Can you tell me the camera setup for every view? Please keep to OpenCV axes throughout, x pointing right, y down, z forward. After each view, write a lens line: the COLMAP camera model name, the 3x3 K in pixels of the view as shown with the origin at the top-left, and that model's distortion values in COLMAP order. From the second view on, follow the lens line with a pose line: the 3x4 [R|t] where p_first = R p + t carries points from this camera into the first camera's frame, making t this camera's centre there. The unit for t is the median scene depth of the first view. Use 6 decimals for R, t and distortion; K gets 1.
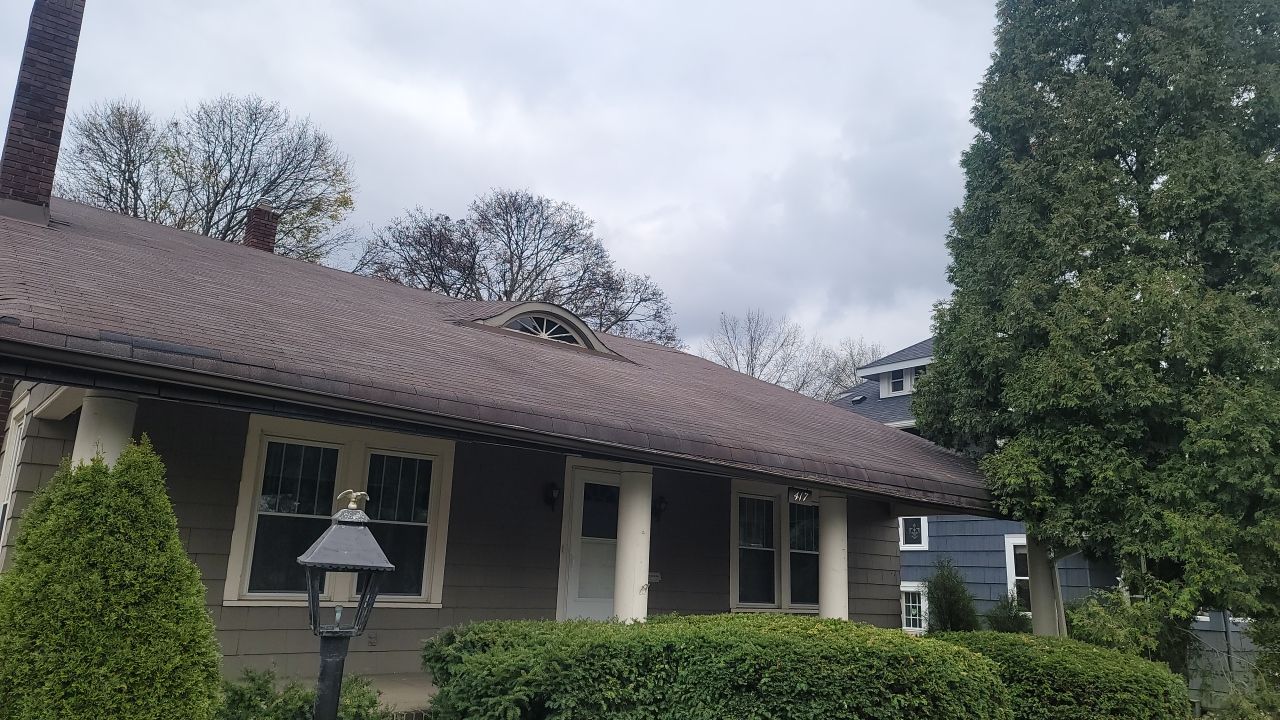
lens RADIAL K [[909.1, 0, 646.4], [0, 909.1, 348.9], [0, 0, 1]] dist [0.087527, -0.067053]
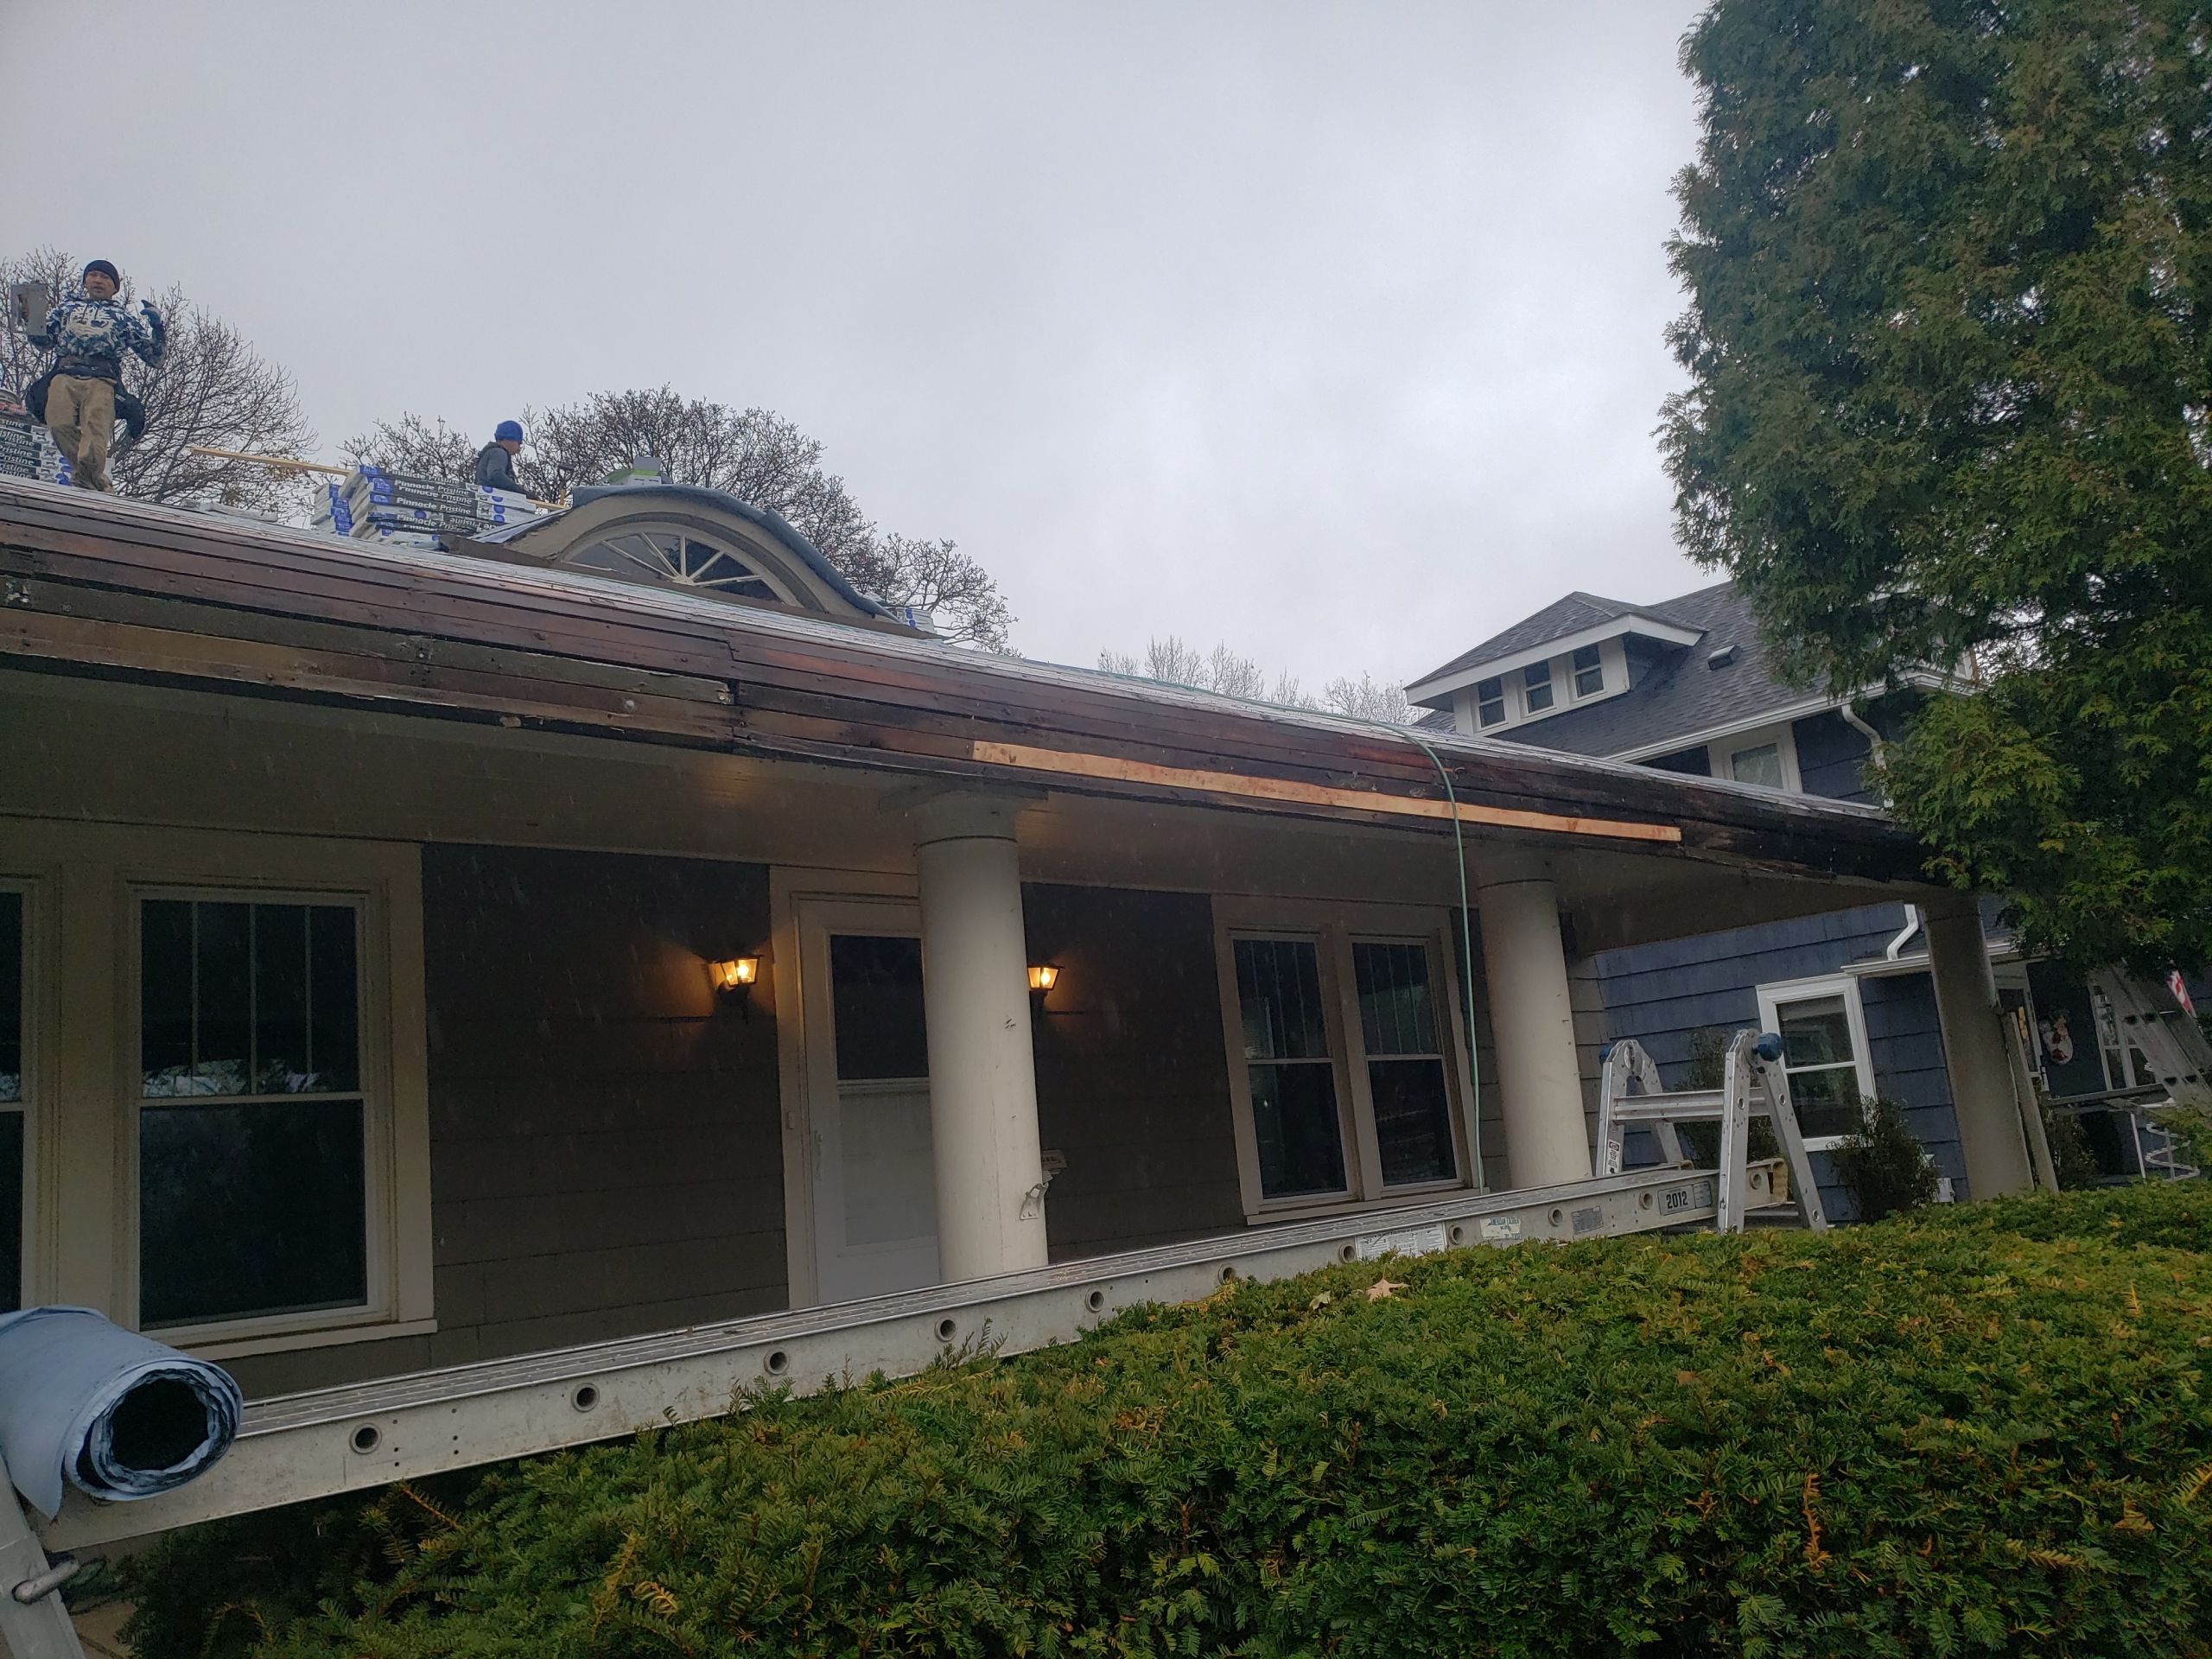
lens RADIAL K [[1646.4, 0, 1101.6], [0, 1646.4, 901.1], [0, 0, 1]] dist [0.002449, 0.000704]
pose [[0.990610, -0.116454, 0.071628, -0.005065], [0.109792, 0.989798, 0.090806, 0.071680], [-0.081472, -0.082089, 0.993289, 0.289069]]
